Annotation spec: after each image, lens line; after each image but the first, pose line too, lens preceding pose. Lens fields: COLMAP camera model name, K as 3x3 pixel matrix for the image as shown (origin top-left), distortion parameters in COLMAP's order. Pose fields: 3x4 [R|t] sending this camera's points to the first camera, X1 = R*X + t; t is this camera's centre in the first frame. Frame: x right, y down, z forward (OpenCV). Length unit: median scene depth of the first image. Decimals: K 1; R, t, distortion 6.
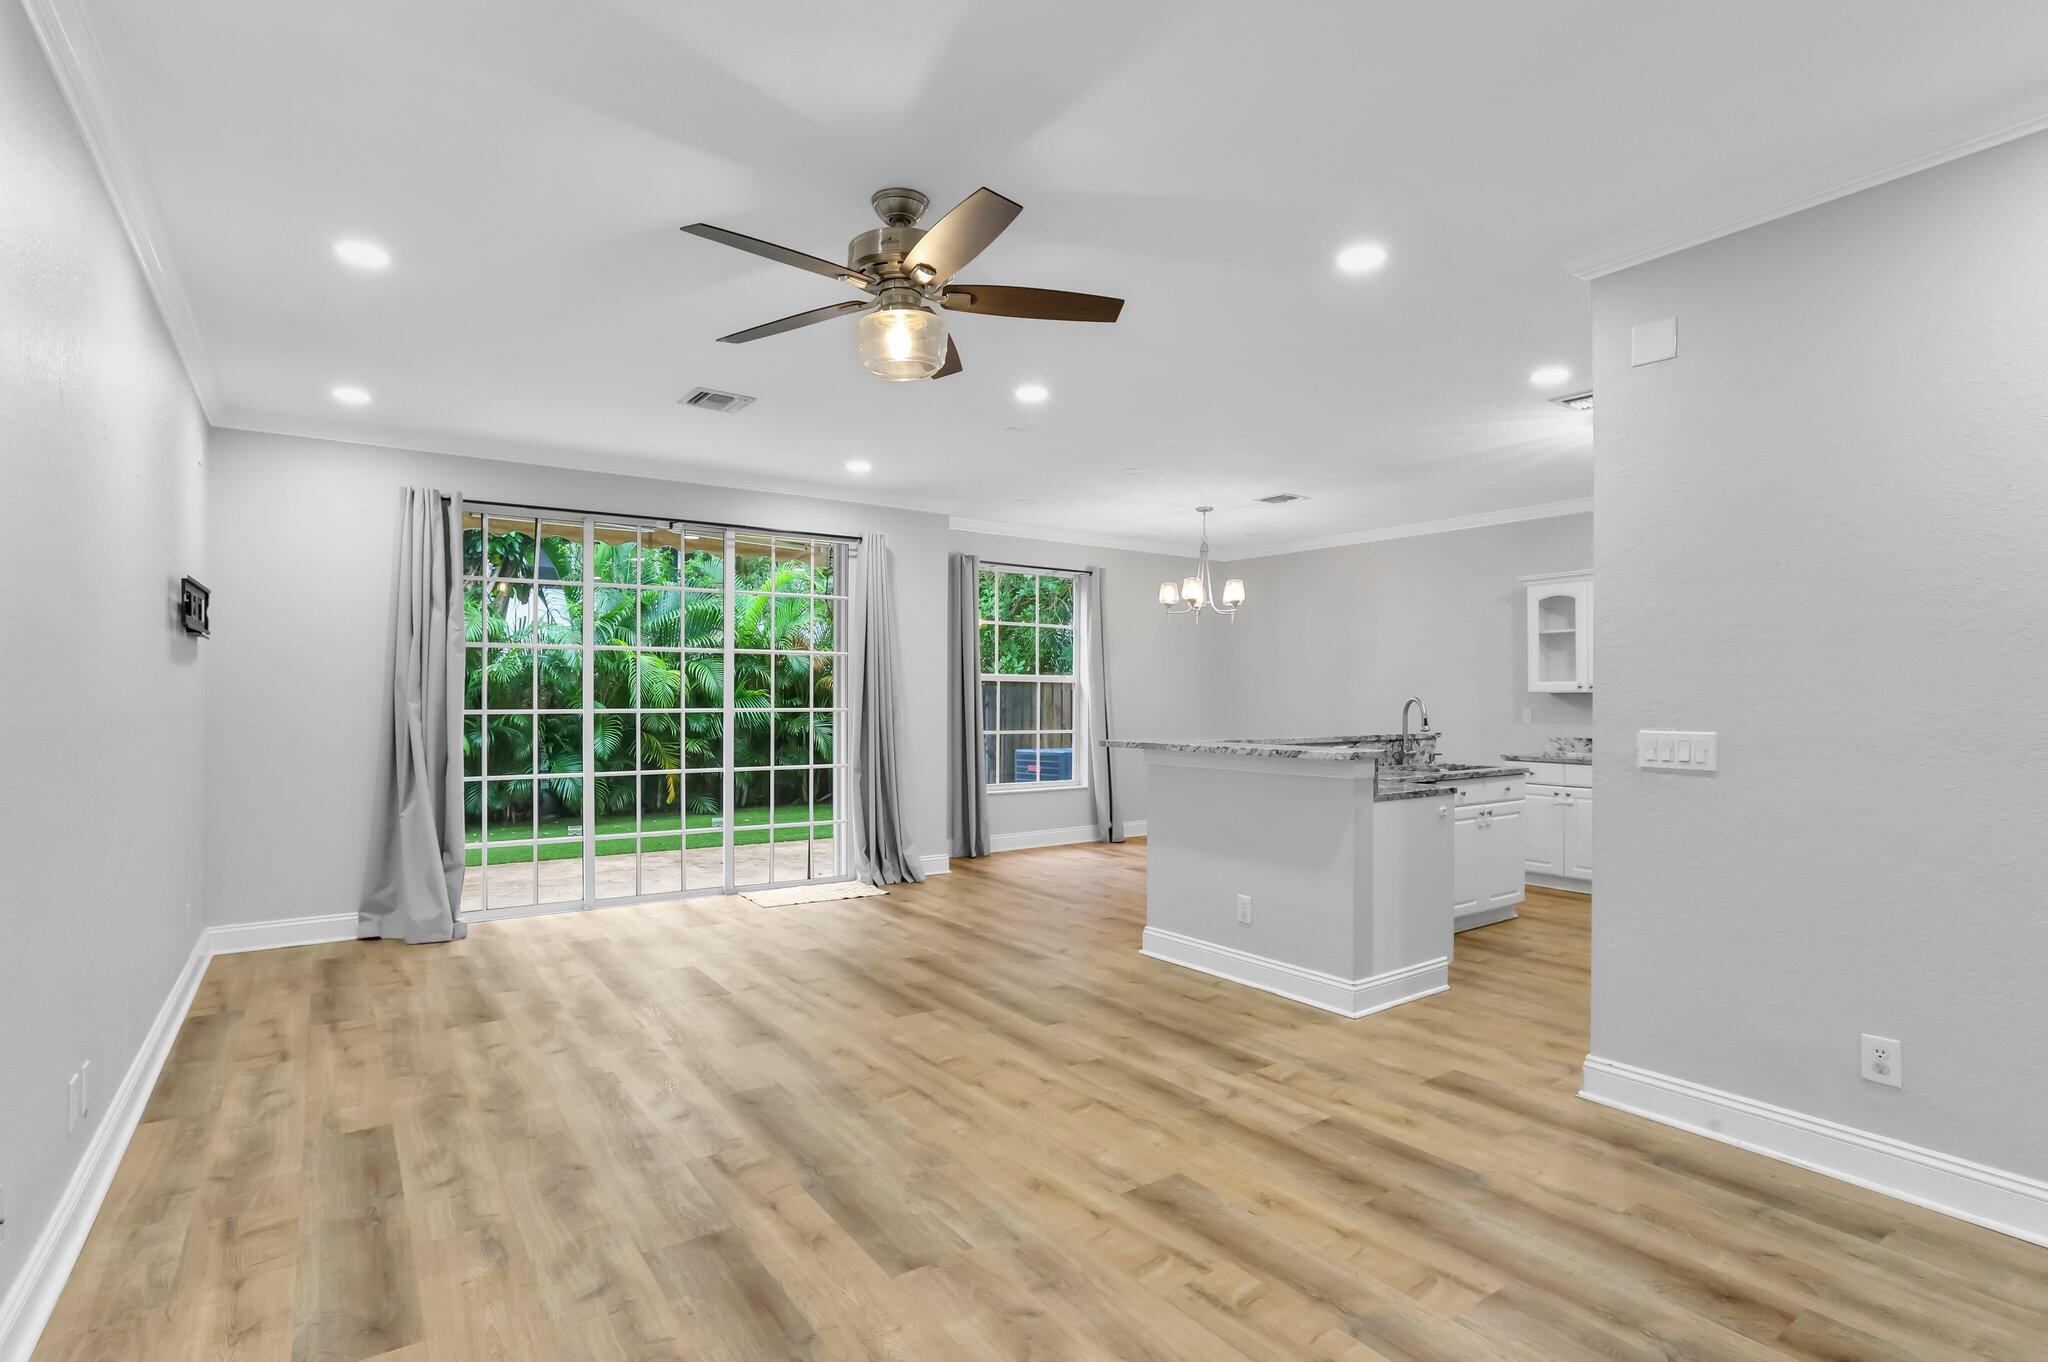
lens RADIAL K [[1005.1, 0, 1005.3], [0, 1005.1, 697.5], [0, 0, 1]] dist [-0.051337, 0.027875]
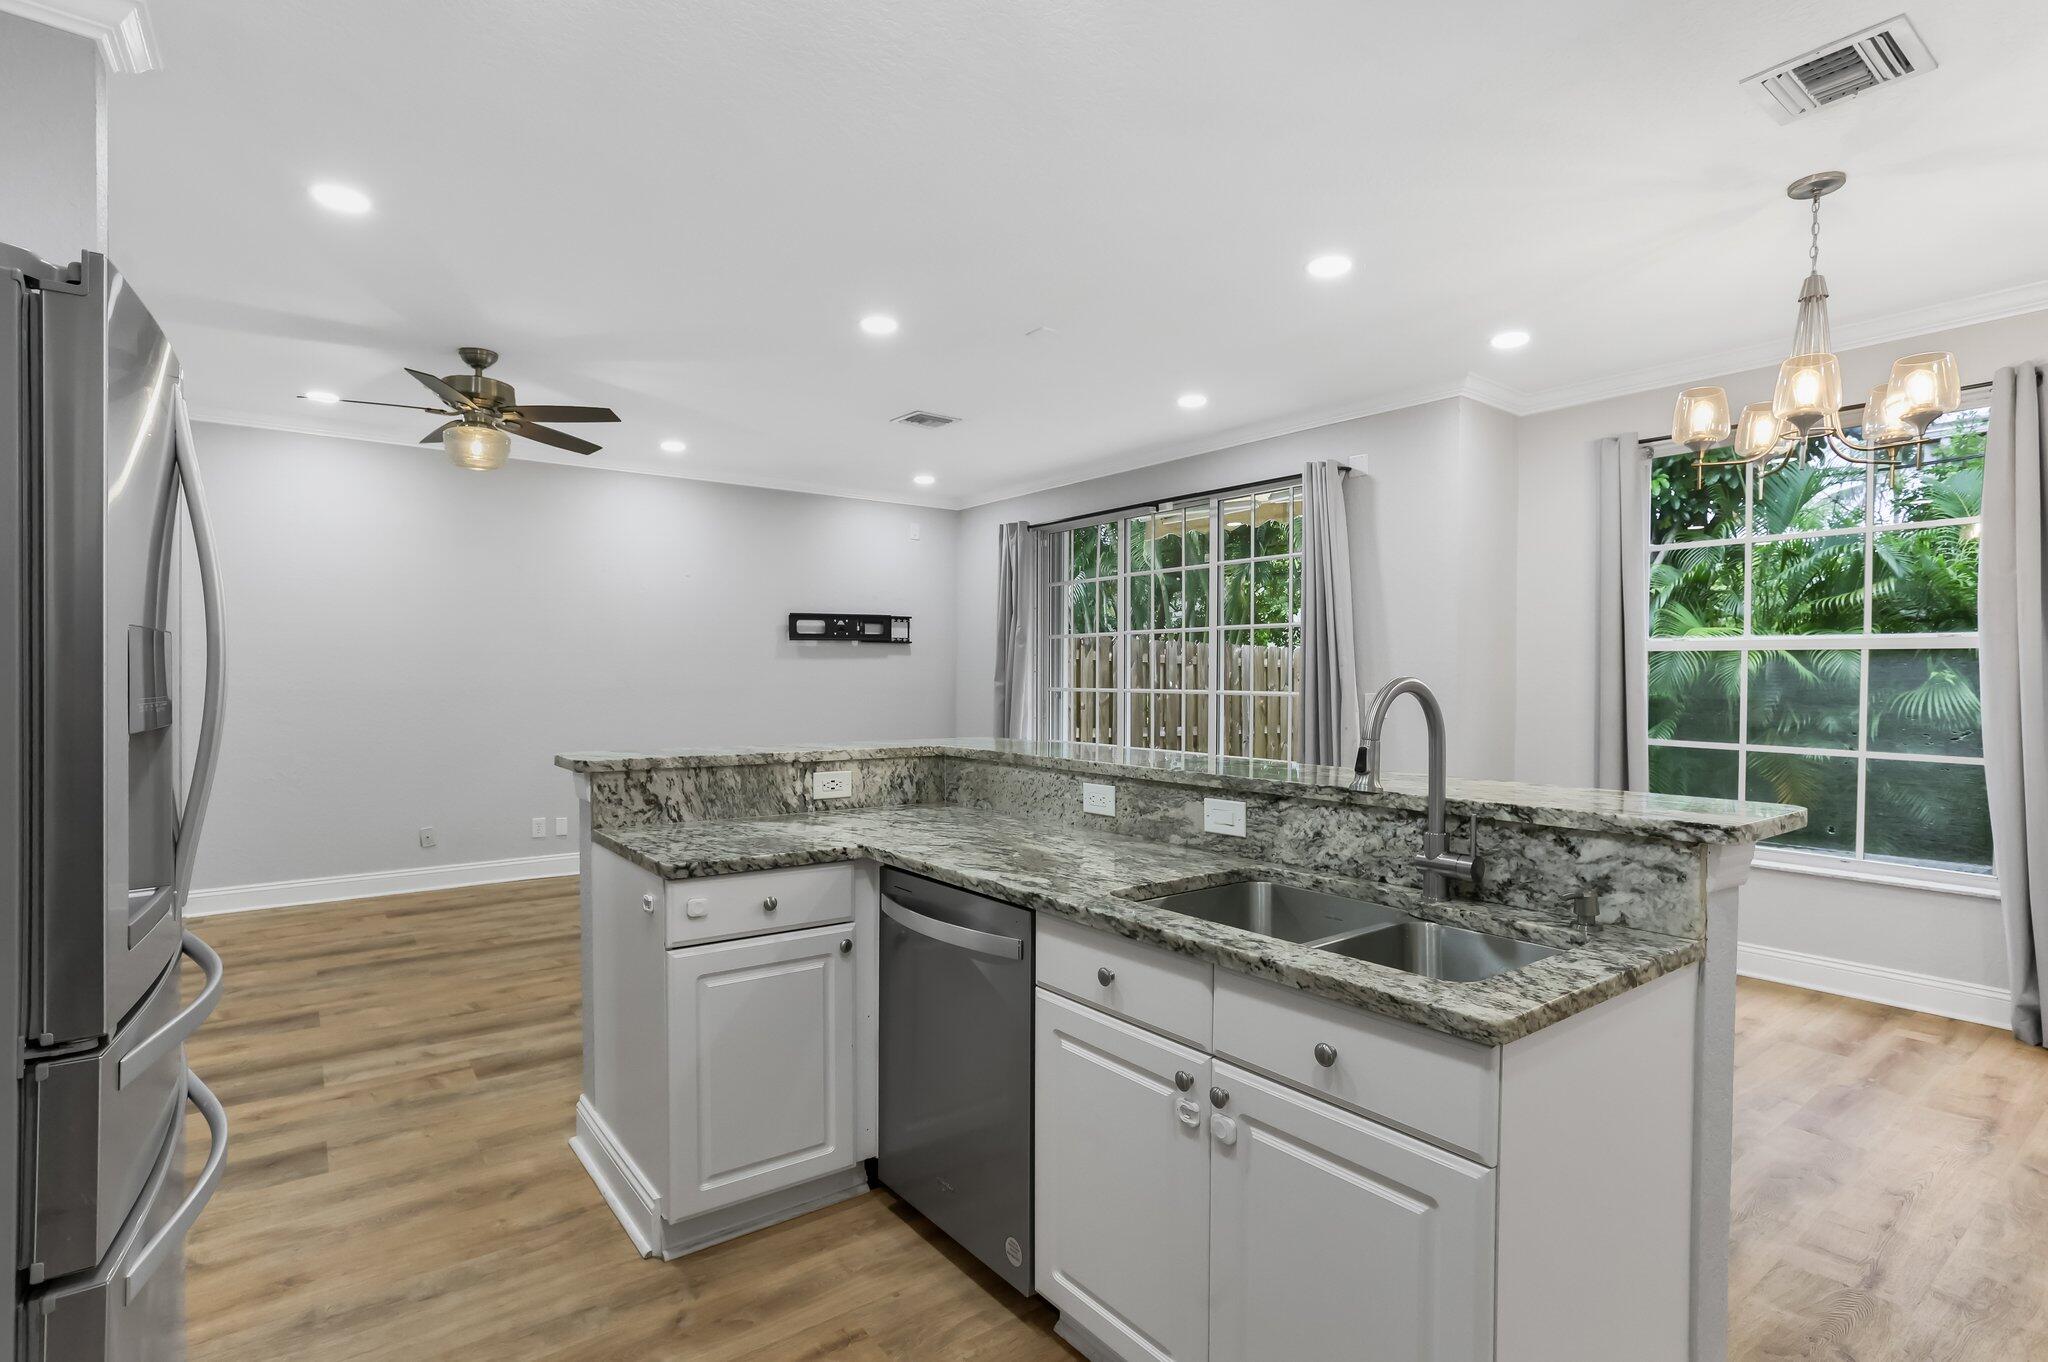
lens RADIAL K [[1005.1, 0, 1033.5], [0, 1005.1, 685.9], [0, 0, 1]] dist [-0.051337, 0.027875]
pose [[0.043406, 0.007791, -0.999027, 1.108409], [-0.003914, 0.999963, 0.007629, 0.000657], [0.999050, 0.003579, 0.043435, 1.366592]]
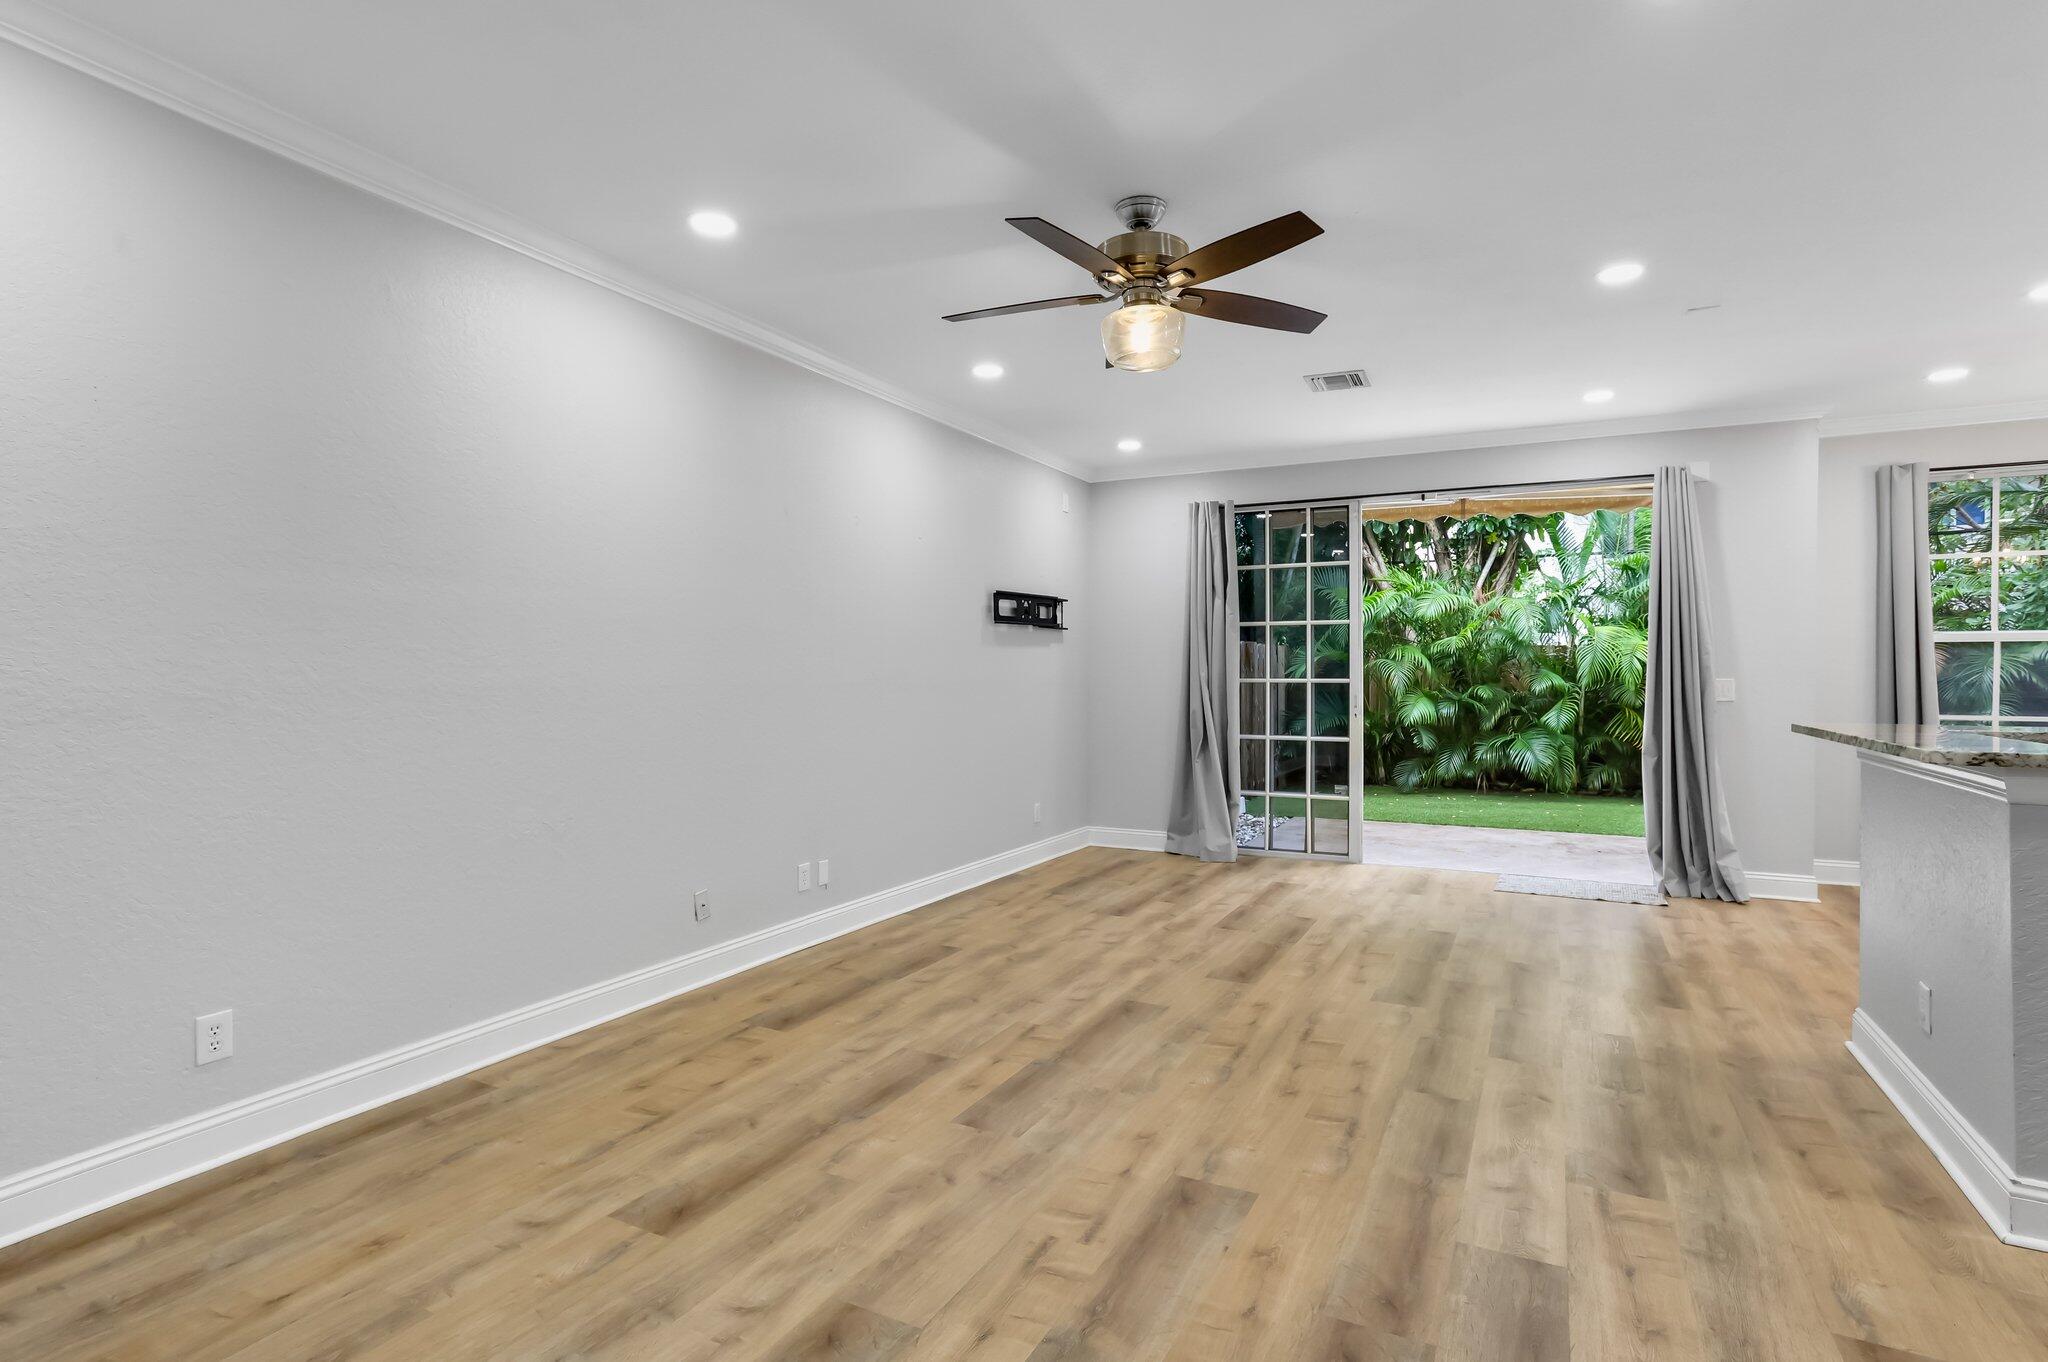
lens RADIAL K [[1005.1, 0, 1034.2], [0, 1005.1, 685.8], [0, 0, 1]] dist [-0.051337, 0.027875]
pose [[0.467111, 0.007180, -0.884169, 0.612730], [0.002460, 0.999953, 0.009420, 0.012750], [0.884195, -0.006575, 0.467071, 0.297327]]
